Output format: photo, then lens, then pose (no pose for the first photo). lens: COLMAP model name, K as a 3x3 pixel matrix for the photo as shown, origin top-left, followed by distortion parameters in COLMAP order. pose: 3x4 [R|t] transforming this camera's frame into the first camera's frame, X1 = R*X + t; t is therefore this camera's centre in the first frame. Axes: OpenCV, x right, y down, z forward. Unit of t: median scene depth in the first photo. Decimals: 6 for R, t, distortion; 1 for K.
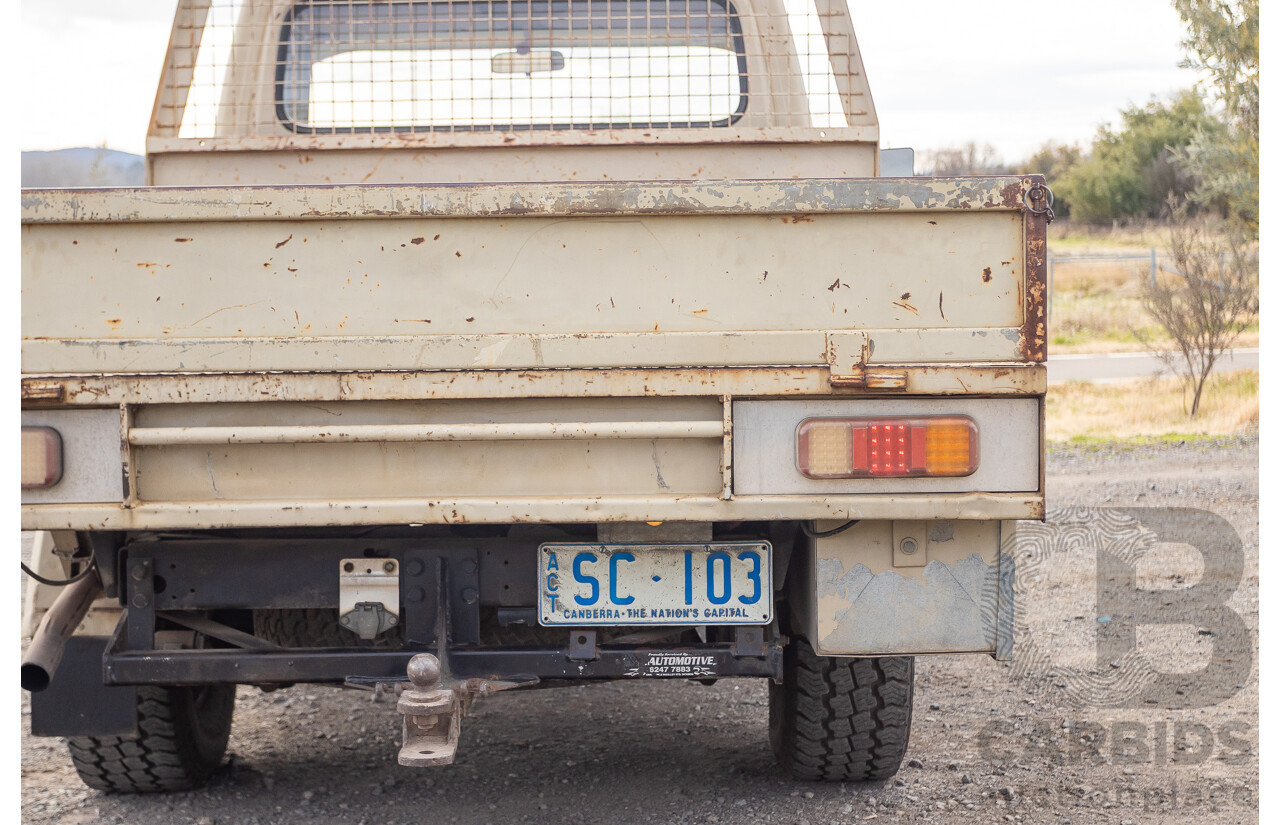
lens RADIAL K [[2163.5, 0, 634.1], [0, 2163.5, 404.2], [0, 0, 1]] dist [-0.034255, 0.084285]
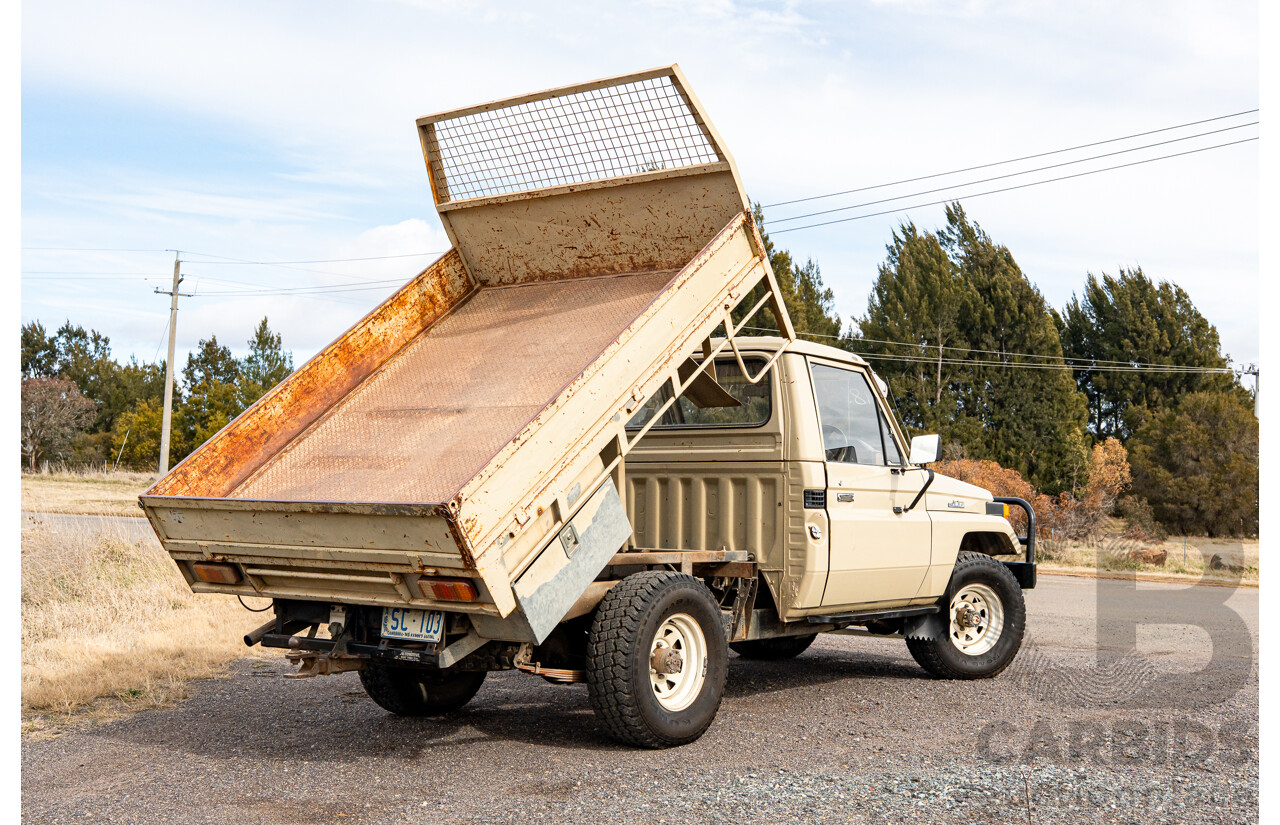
lens RADIAL K [[1509.6, 0, 657.4], [0, 1509.6, 389.3], [0, 0, 1]] dist [0.009021, 0.028956]
pose [[0.800688, -0.020438, -0.598733, 1.279544], [0.305636, 0.873507, 0.378909, -0.721922], [0.515254, -0.486382, 0.705653, 0.013005]]
